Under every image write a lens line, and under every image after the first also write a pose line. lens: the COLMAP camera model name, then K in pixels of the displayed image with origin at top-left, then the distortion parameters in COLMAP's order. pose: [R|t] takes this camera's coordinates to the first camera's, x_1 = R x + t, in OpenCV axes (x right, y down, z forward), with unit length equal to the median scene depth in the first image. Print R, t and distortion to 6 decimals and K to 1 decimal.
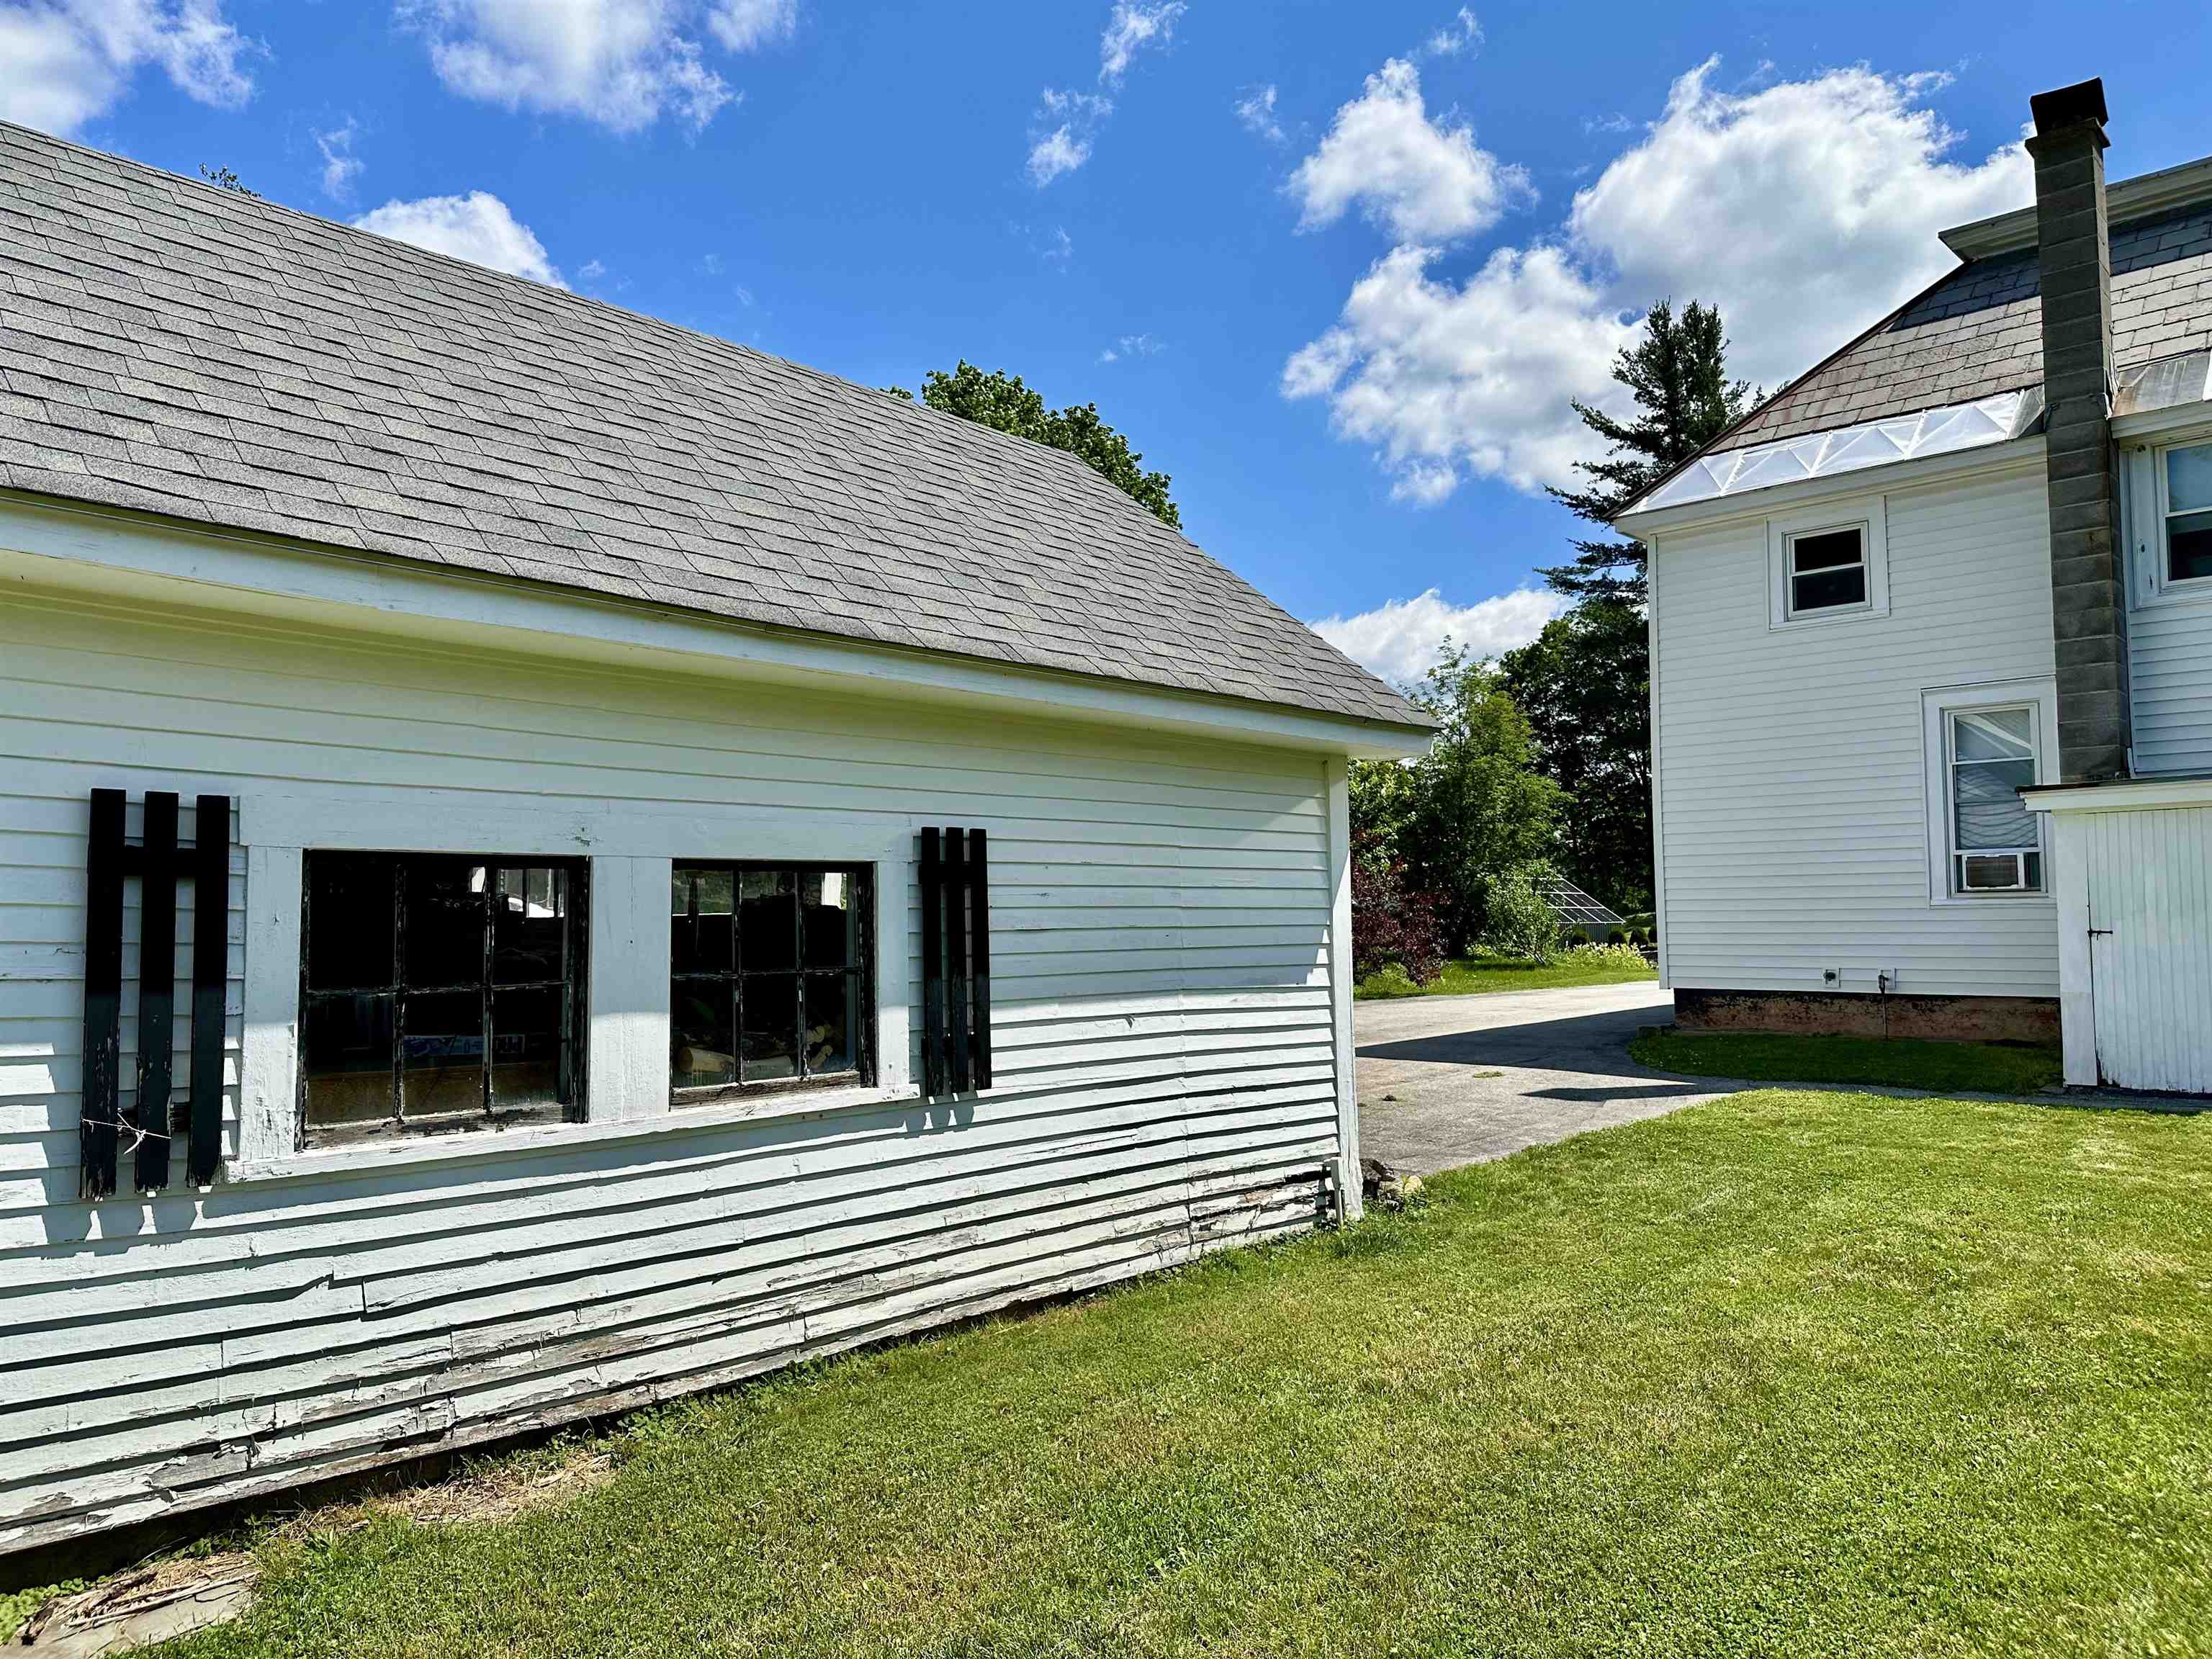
lens RADIAL K [[1543.3, 0, 1096.6], [0, 1543.3, 822.8], [0, 0, 1]] dist [0.006819, -0.021302]
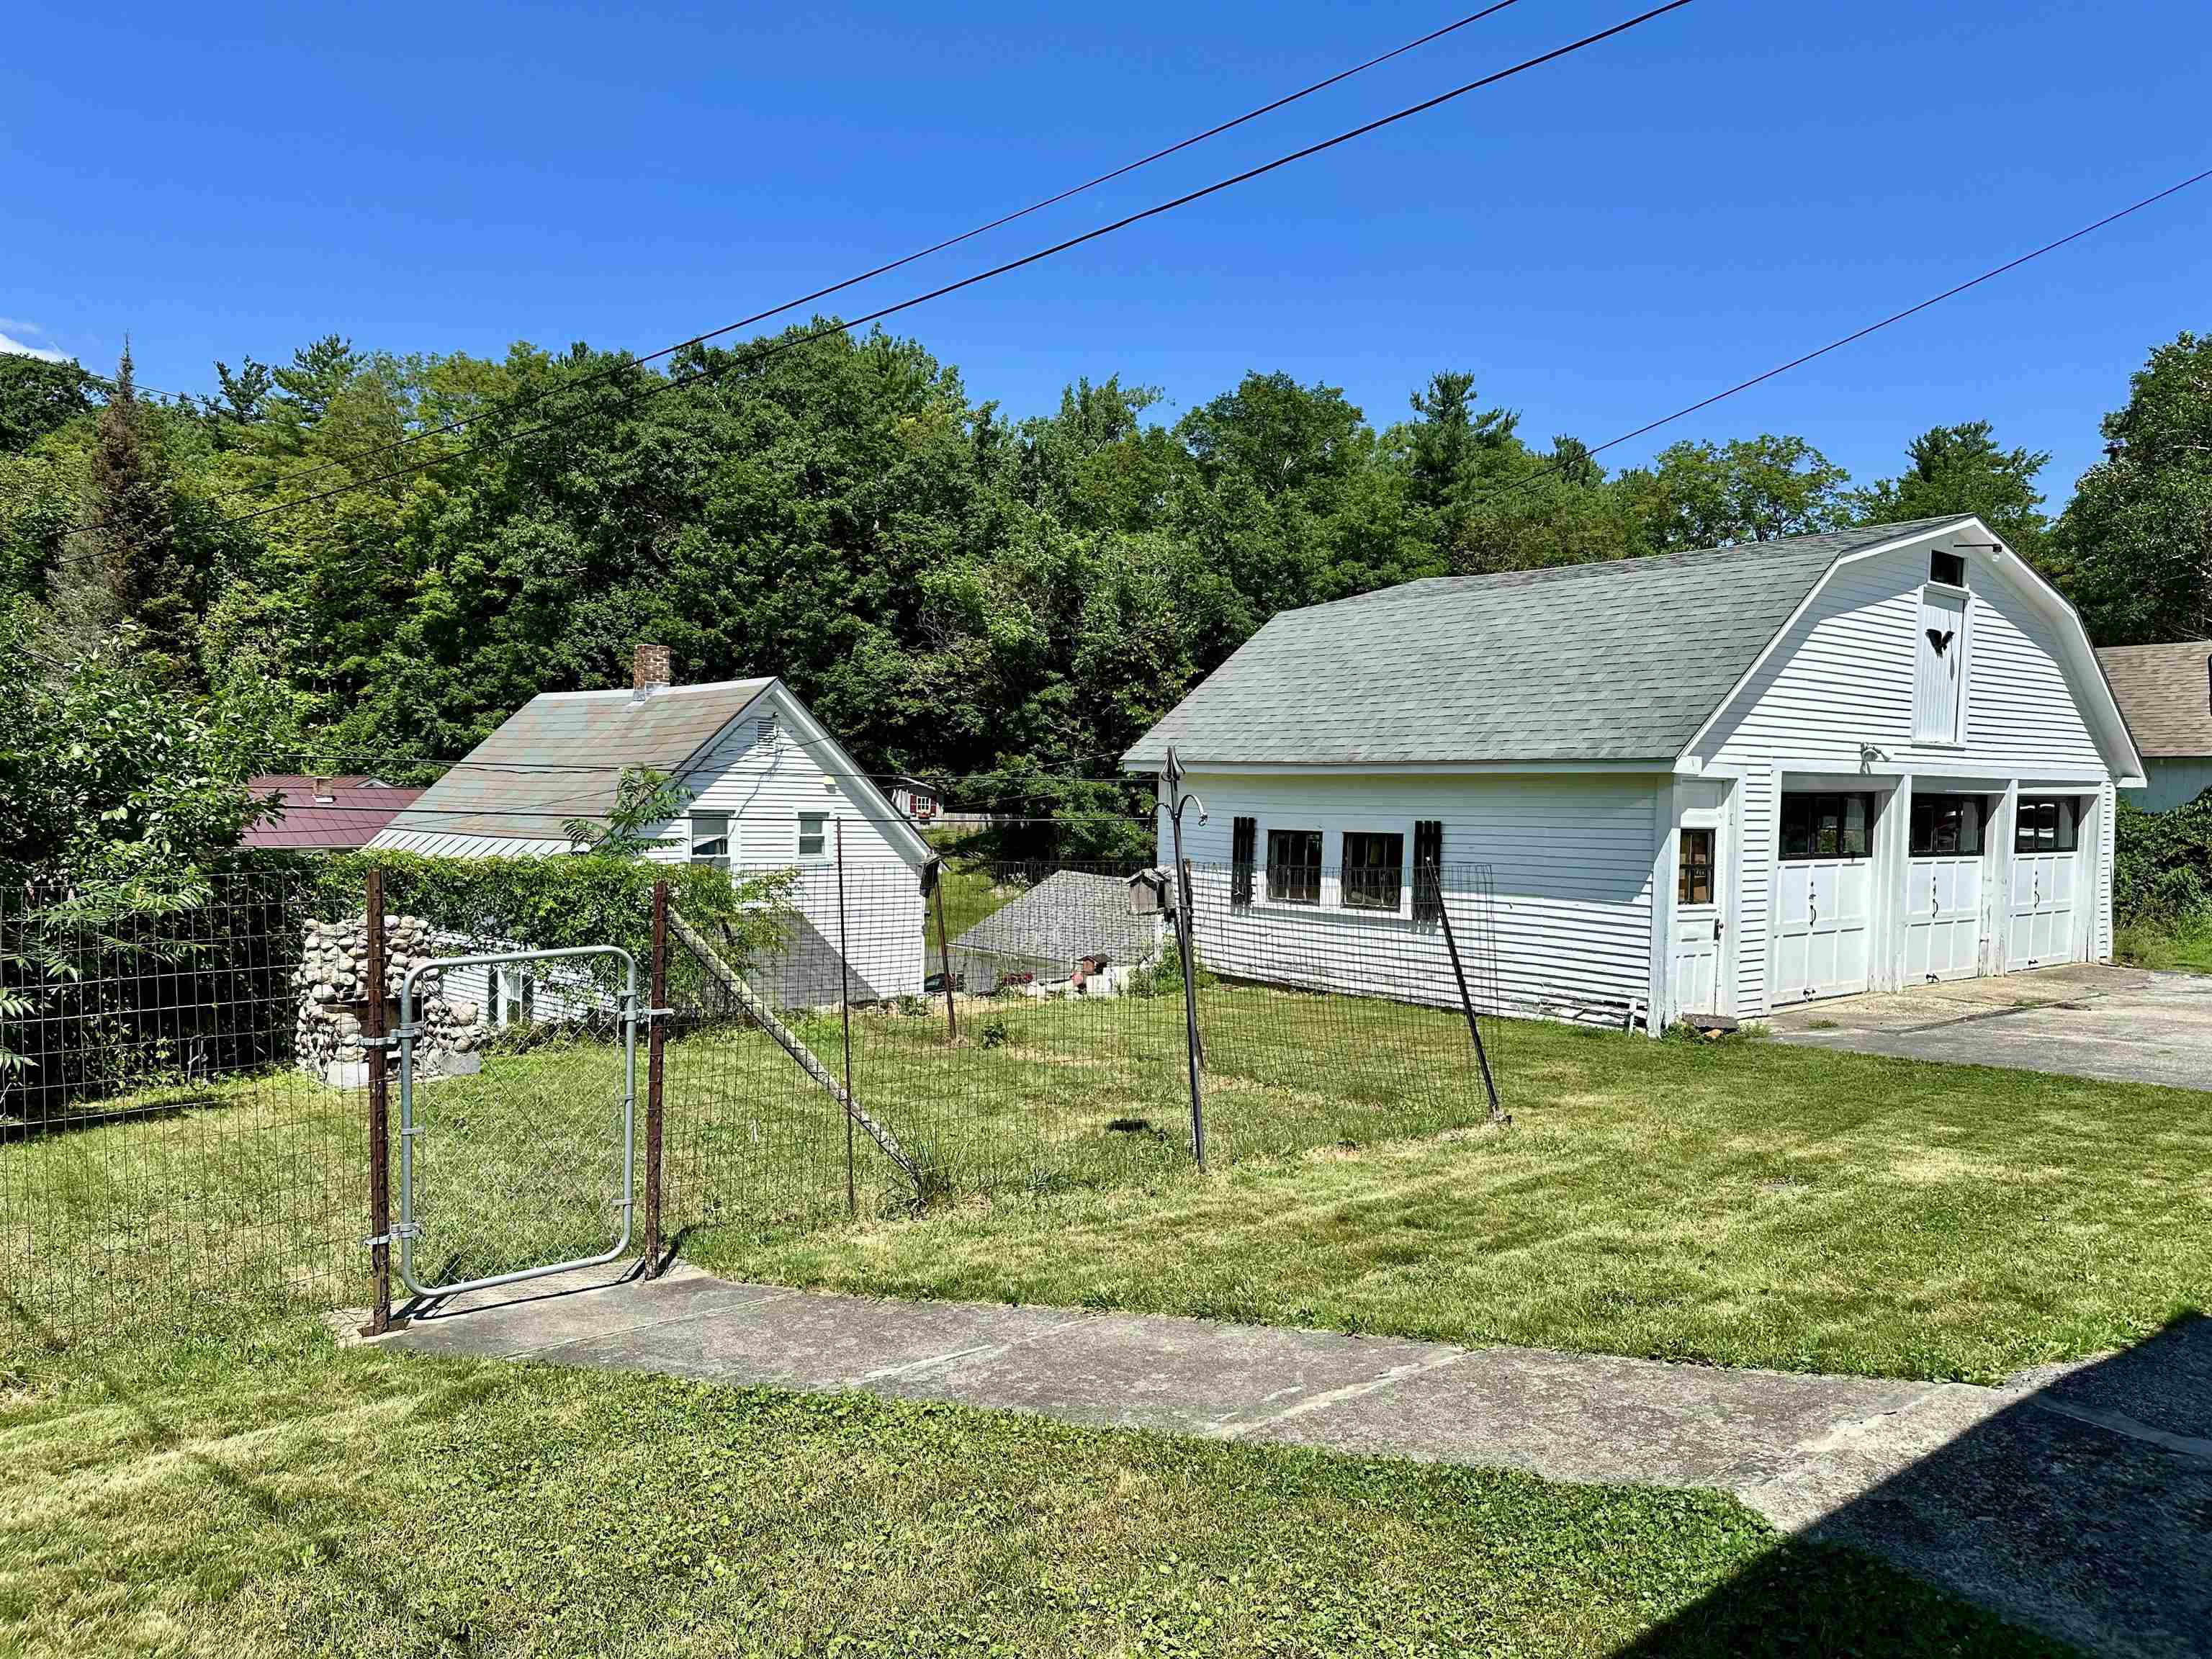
lens RADIAL K [[1543.3, 0, 1101.2], [0, 1543.3, 839.9], [0, 0, 1]] dist [0.006819, -0.021302]
pose [[-0.141693, 0.036755, -0.989228, 1.158016], [0.052790, 0.998169, 0.029526, -0.032102], [0.988502, -0.048038, -0.143374, 0.369255]]
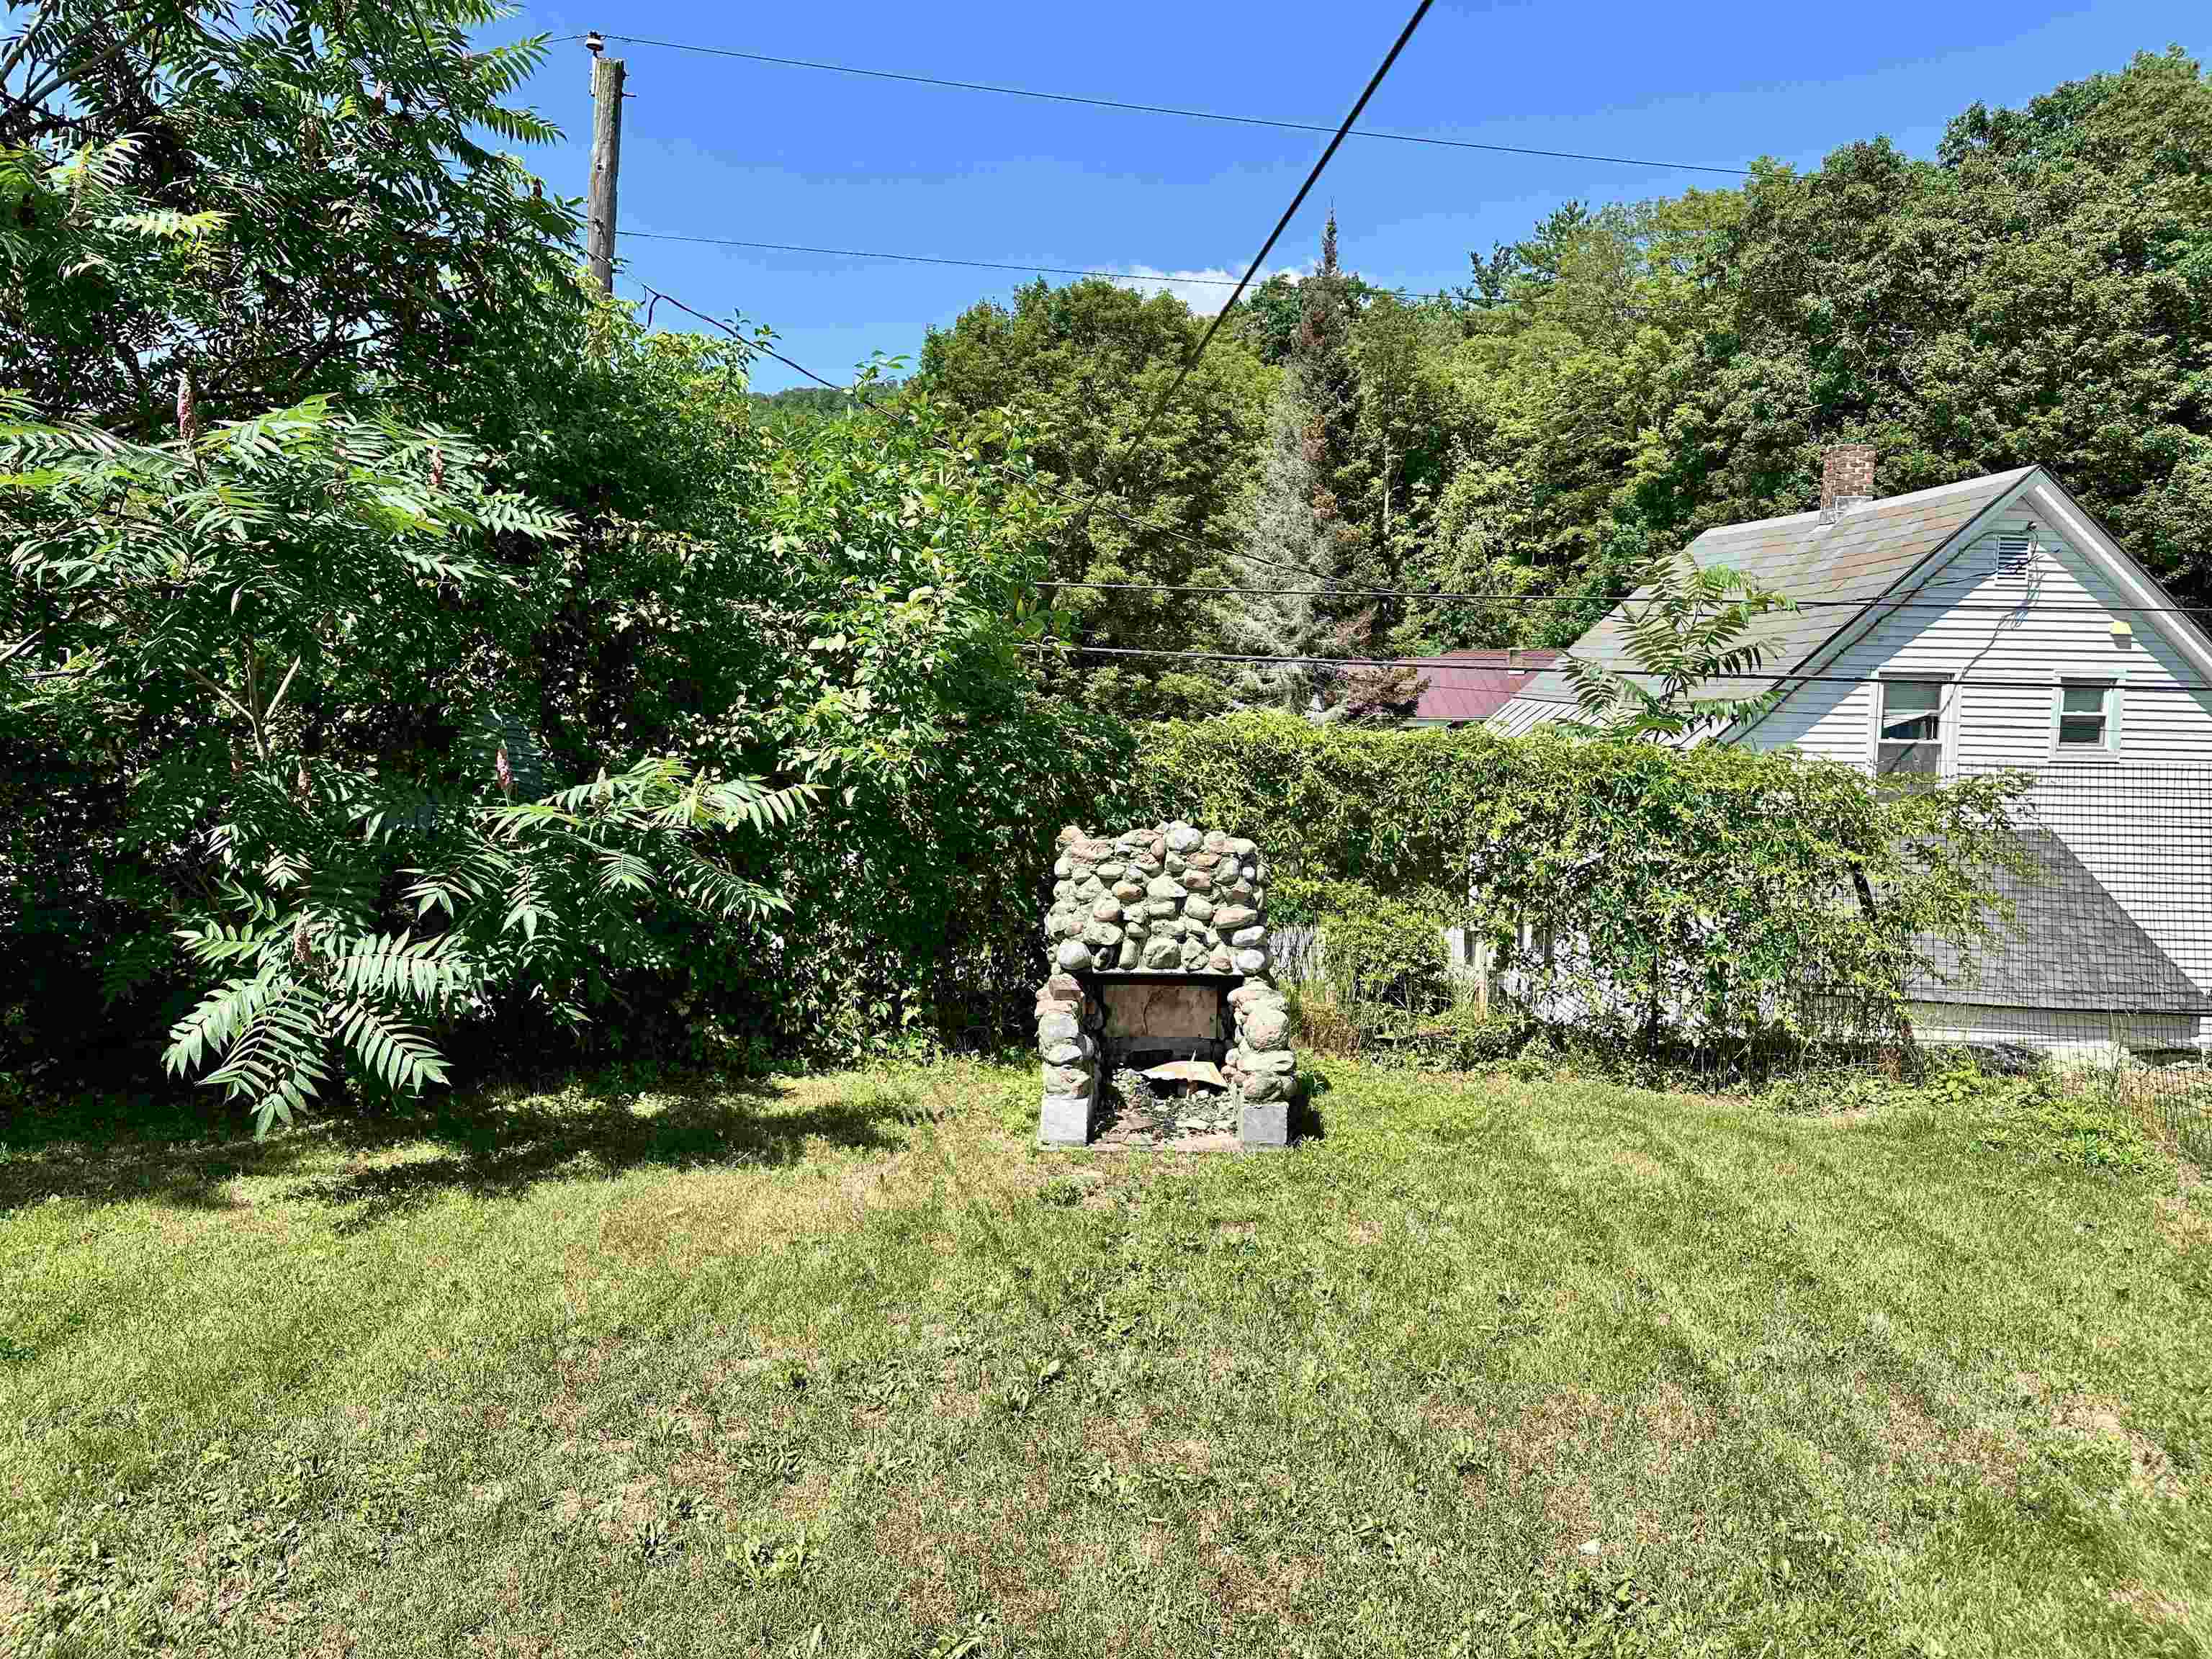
lens RADIAL K [[1543.3, 0, 1118.0], [0, 1543.3, 875.9], [0, 0, 1]] dist [0.006819, -0.021302]
pose [[-0.776463, 0.091385, -0.623501, 0.667245], [0.041188, 0.994673, 0.094494, -0.016934], [0.628815, 0.047690, -0.776091, 0.211595]]
